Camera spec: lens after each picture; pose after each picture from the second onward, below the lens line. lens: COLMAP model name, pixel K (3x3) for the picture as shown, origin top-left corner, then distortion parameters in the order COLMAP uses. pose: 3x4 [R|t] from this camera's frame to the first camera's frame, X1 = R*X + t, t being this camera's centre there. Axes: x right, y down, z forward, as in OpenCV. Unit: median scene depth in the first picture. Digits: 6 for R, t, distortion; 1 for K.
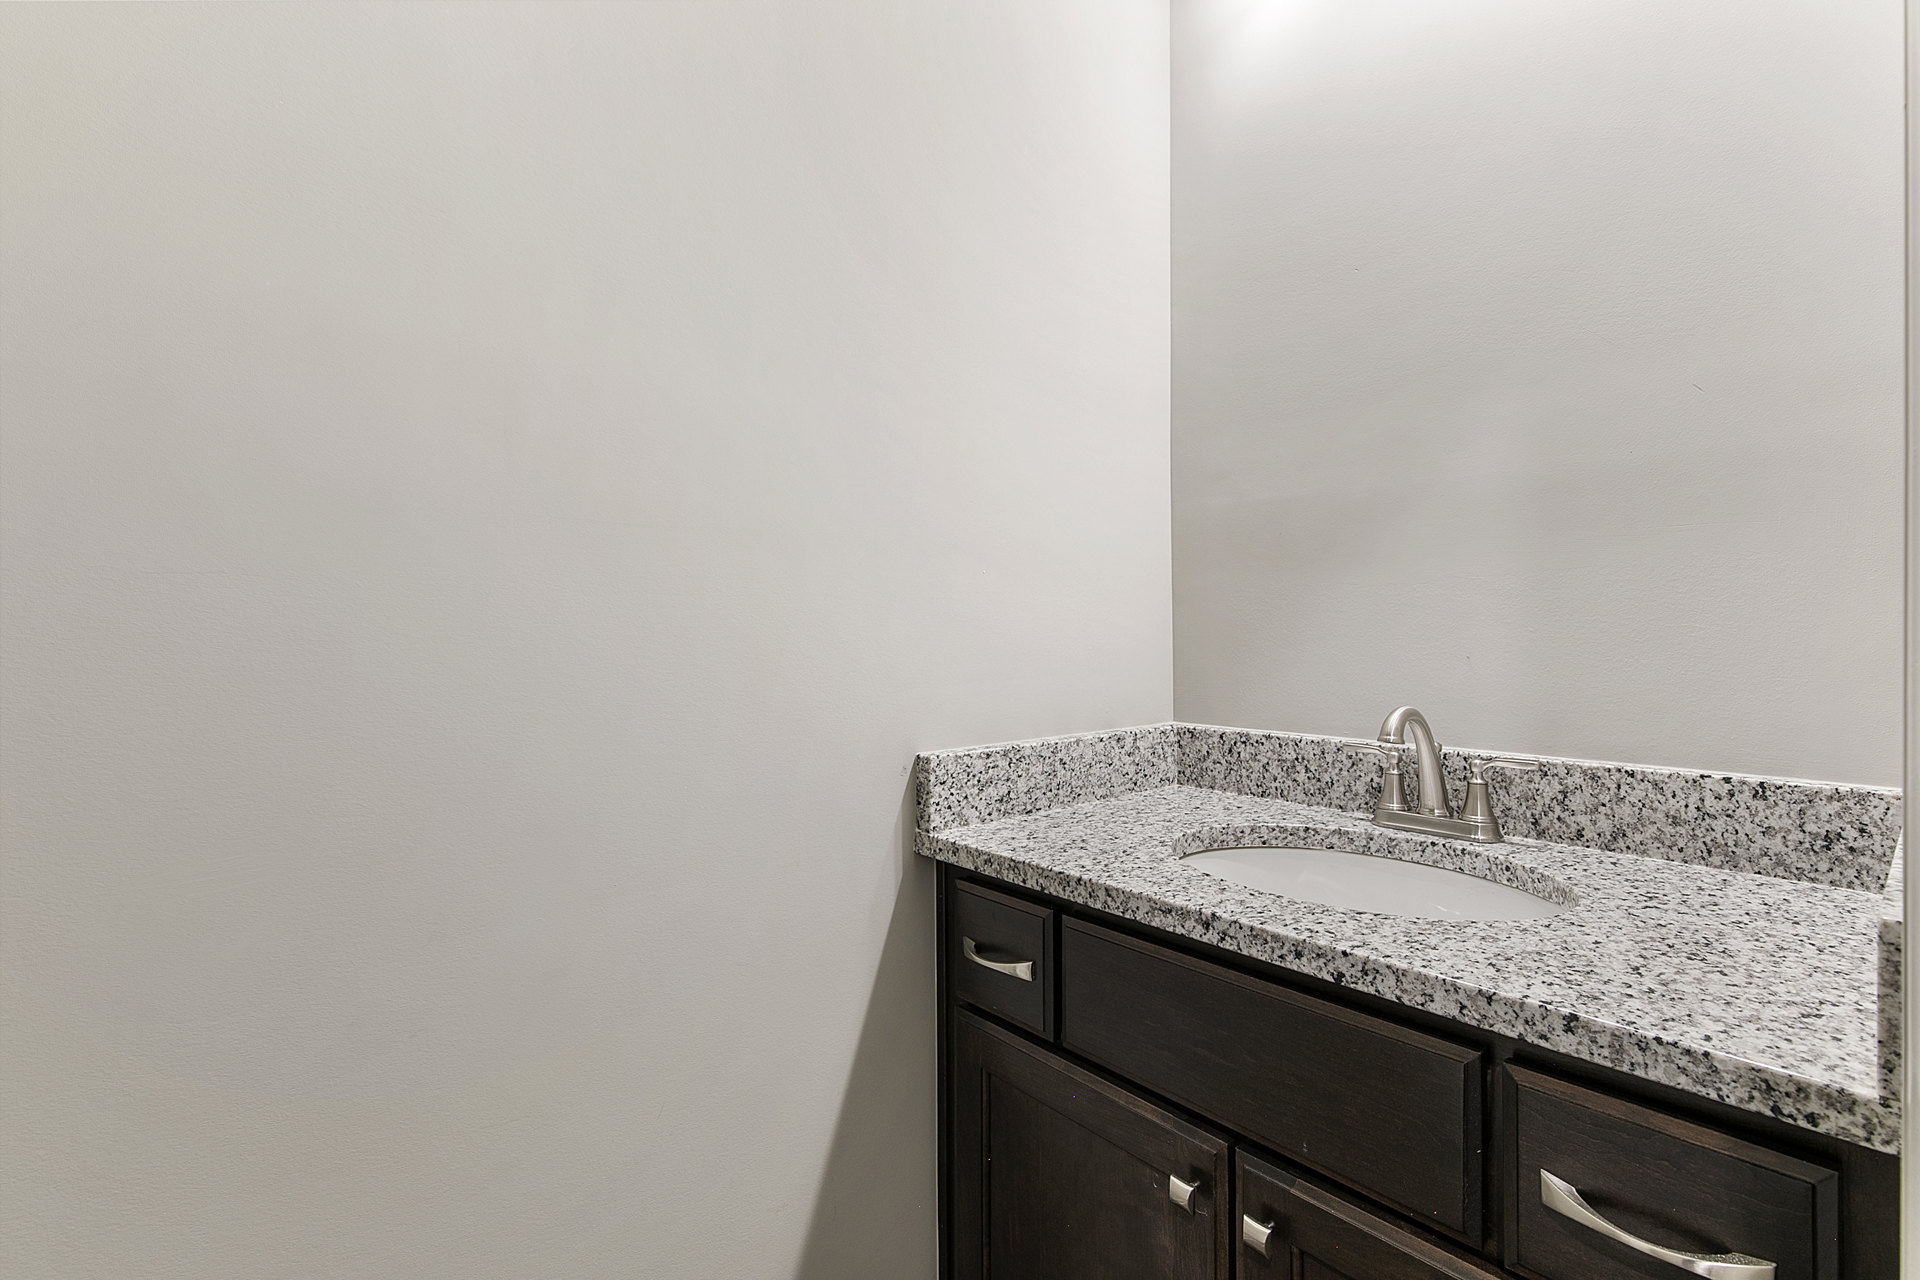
lens RADIAL K [[863.0, 0, 958.7], [0, 863.0, 634.0], [0, 0, 1]] dist [0.010202, -0.000273]
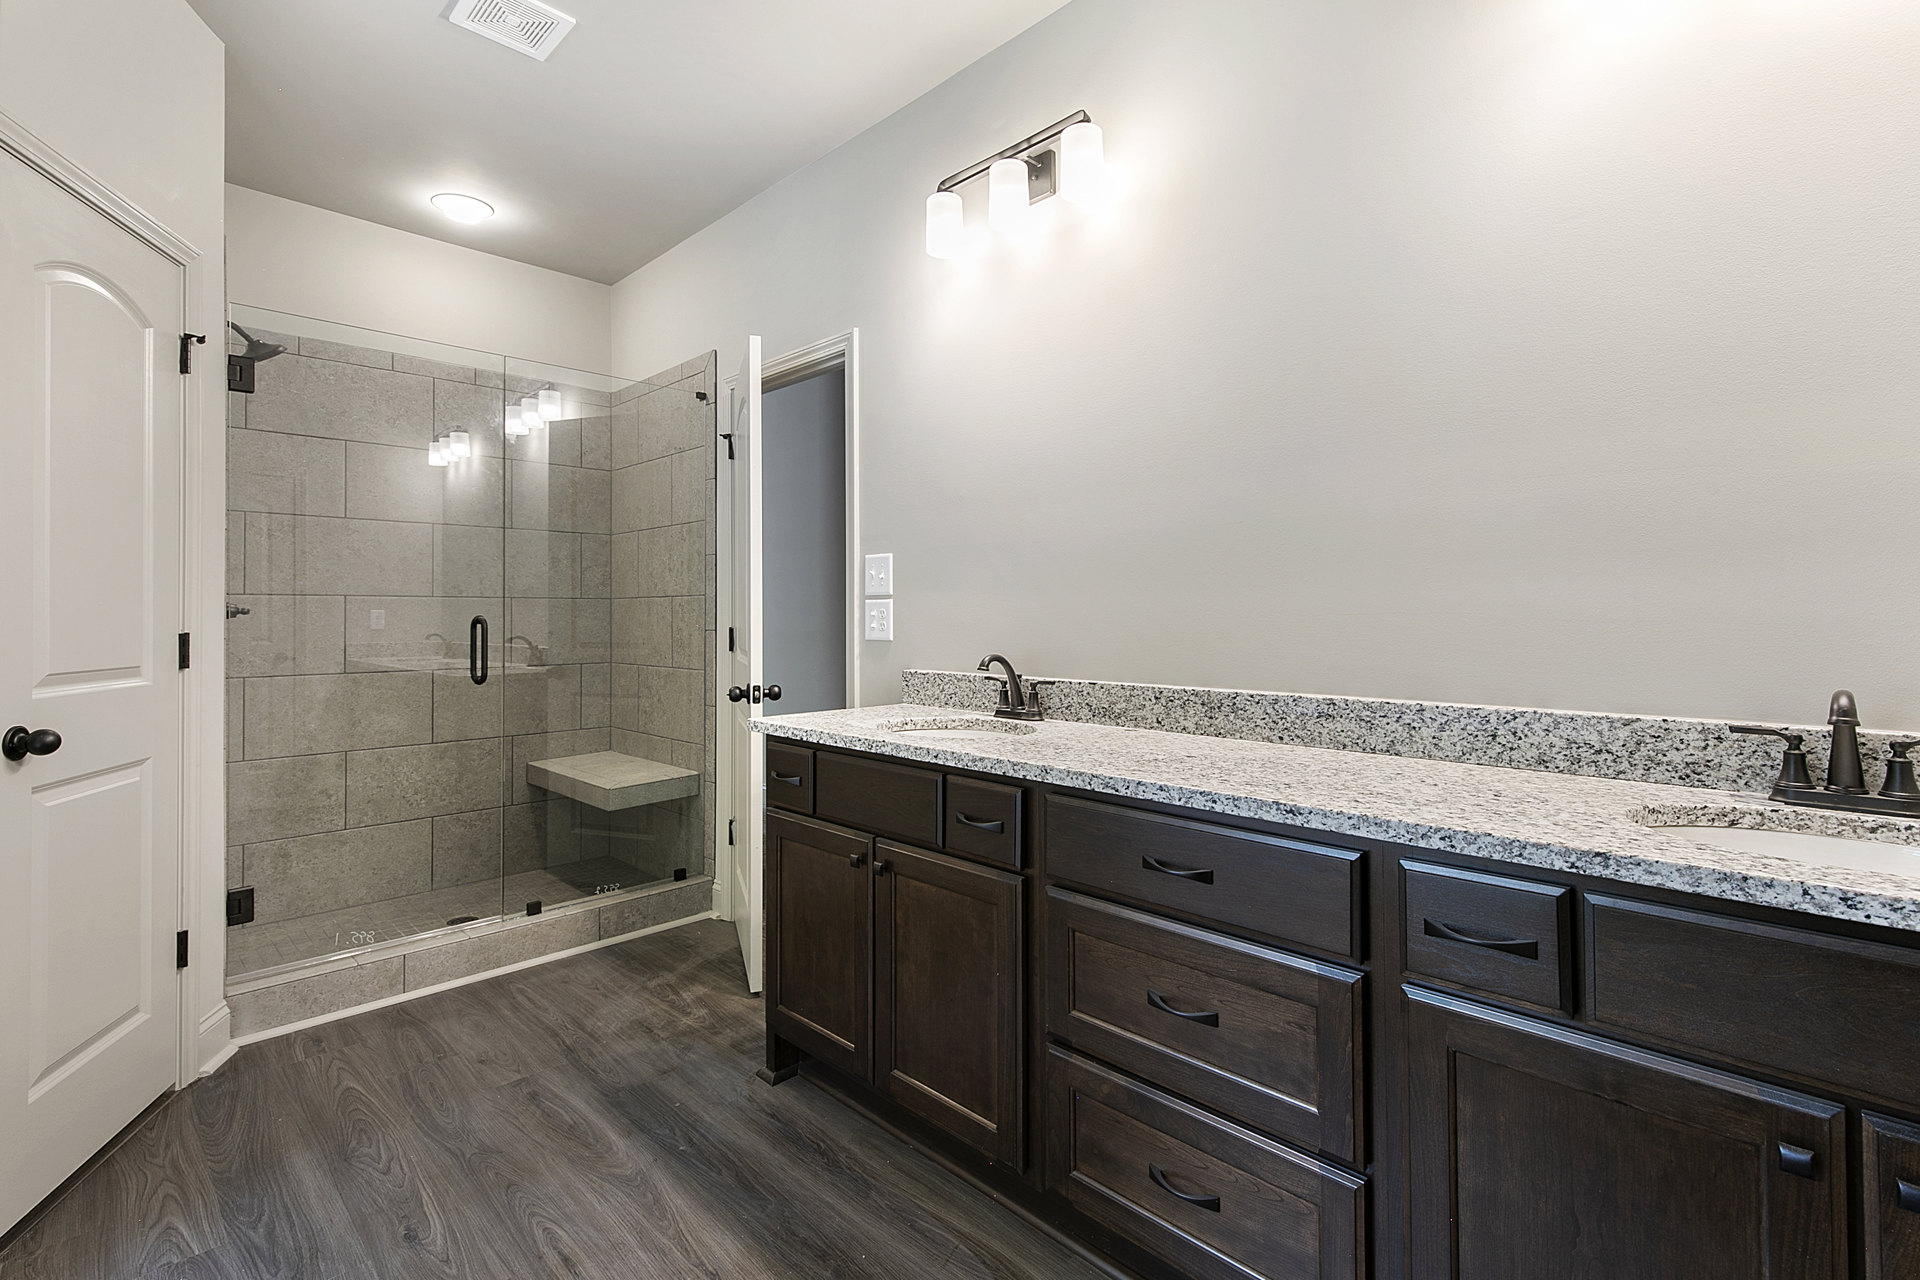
lens RADIAL K [[873.3, 0, 959.2], [0, 873.3, 613.2], [0, 0, 1]] dist [0.012785, -0.000127]
pose [[0.997171, 0.007043, 0.074837, 0.300680], [-0.006376, 0.999938, -0.009150, 0.006835], [-0.074897, 0.008647, 0.997154, -1.130638]]
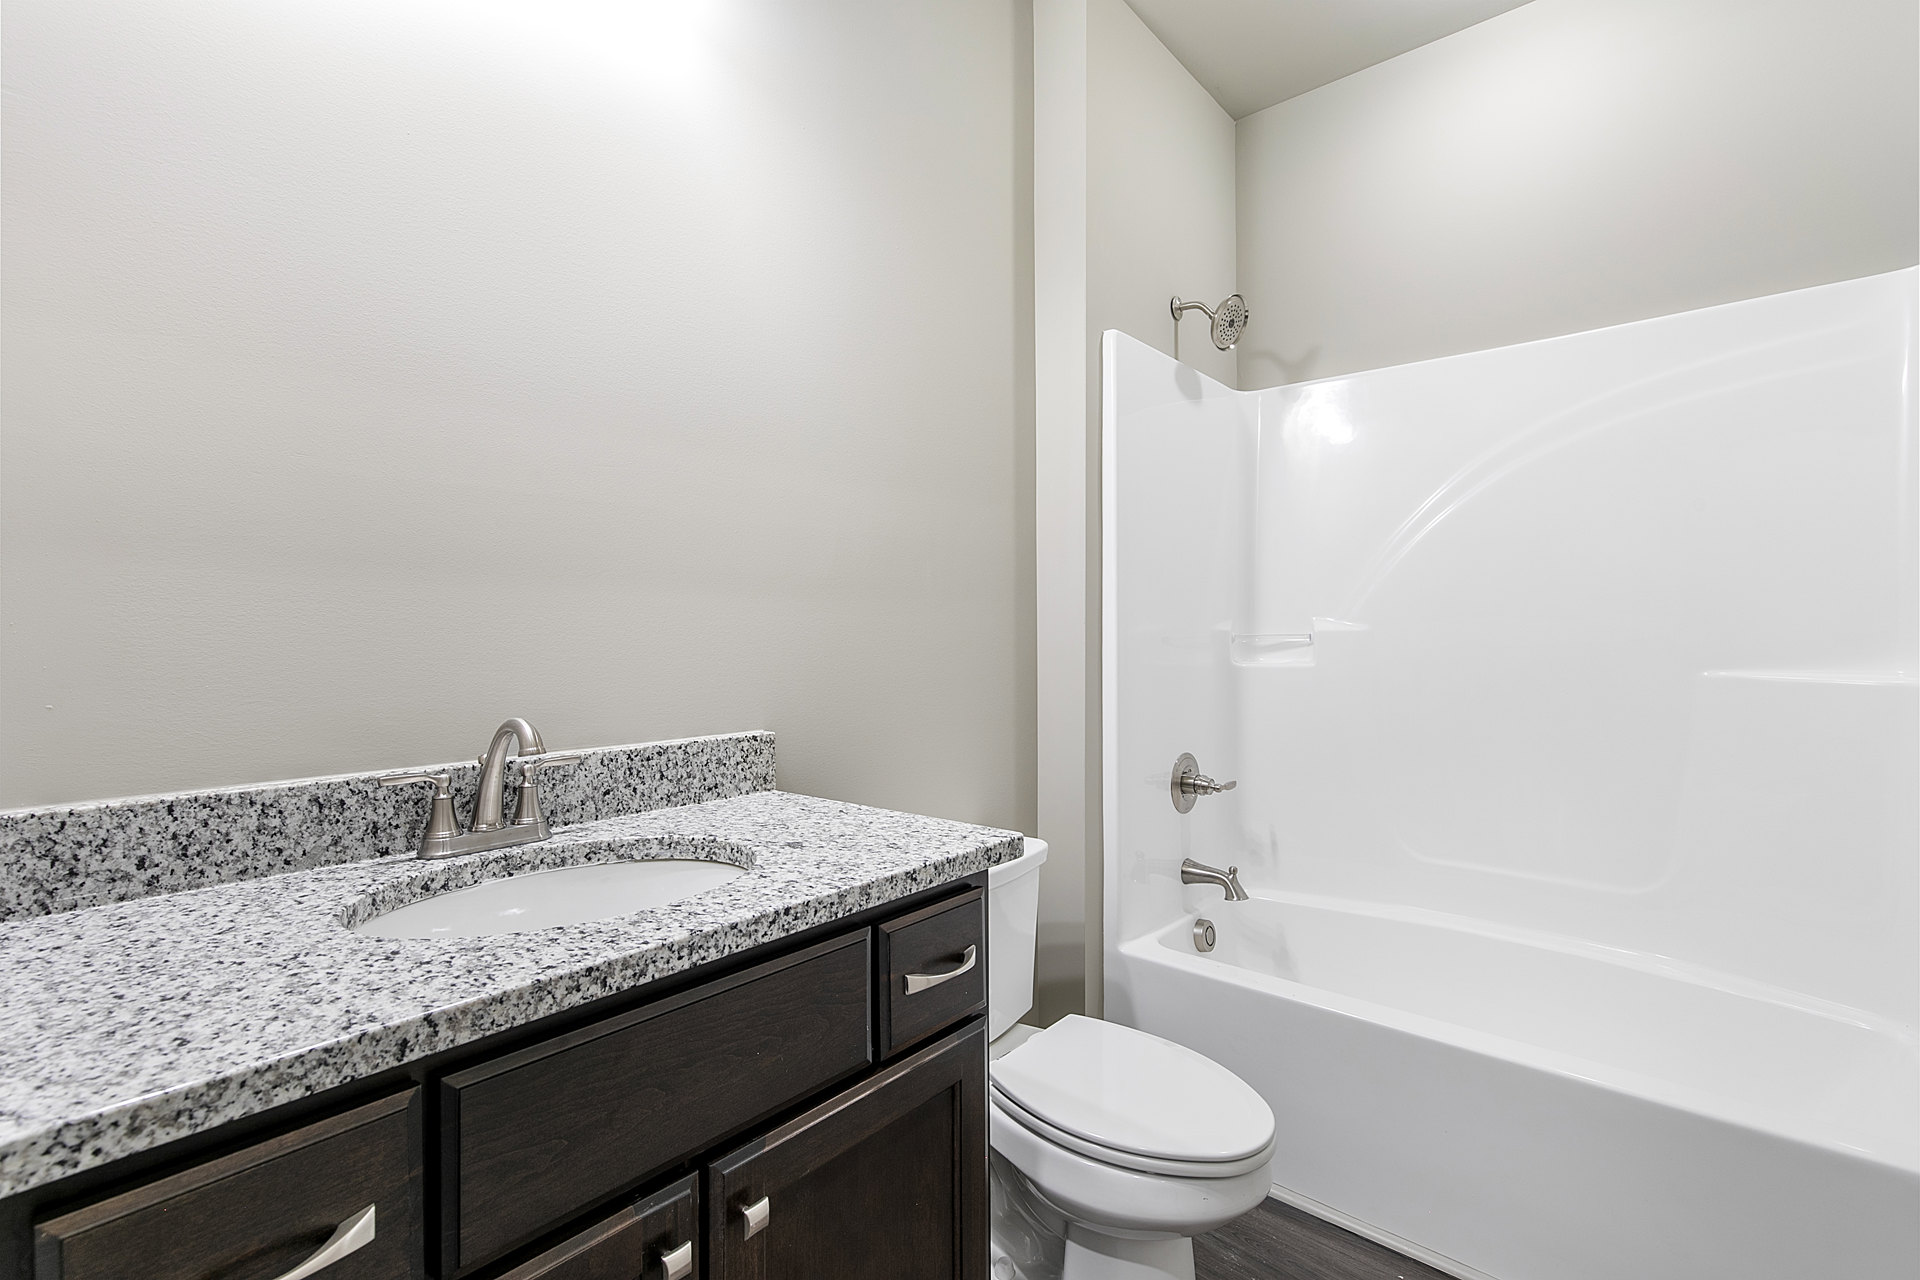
lens RADIAL K [[863.0, 0, 958.7], [0, 863.0, 634.0], [0, 0, 1]] dist [0.010202, -0.000273]
pose [[-0.147457, 0.021414, 0.988837, -0.573648], [0.014477, 0.999705, -0.019490, 0.017224], [-0.988962, 0.011441, -0.147724, 0.713446]]
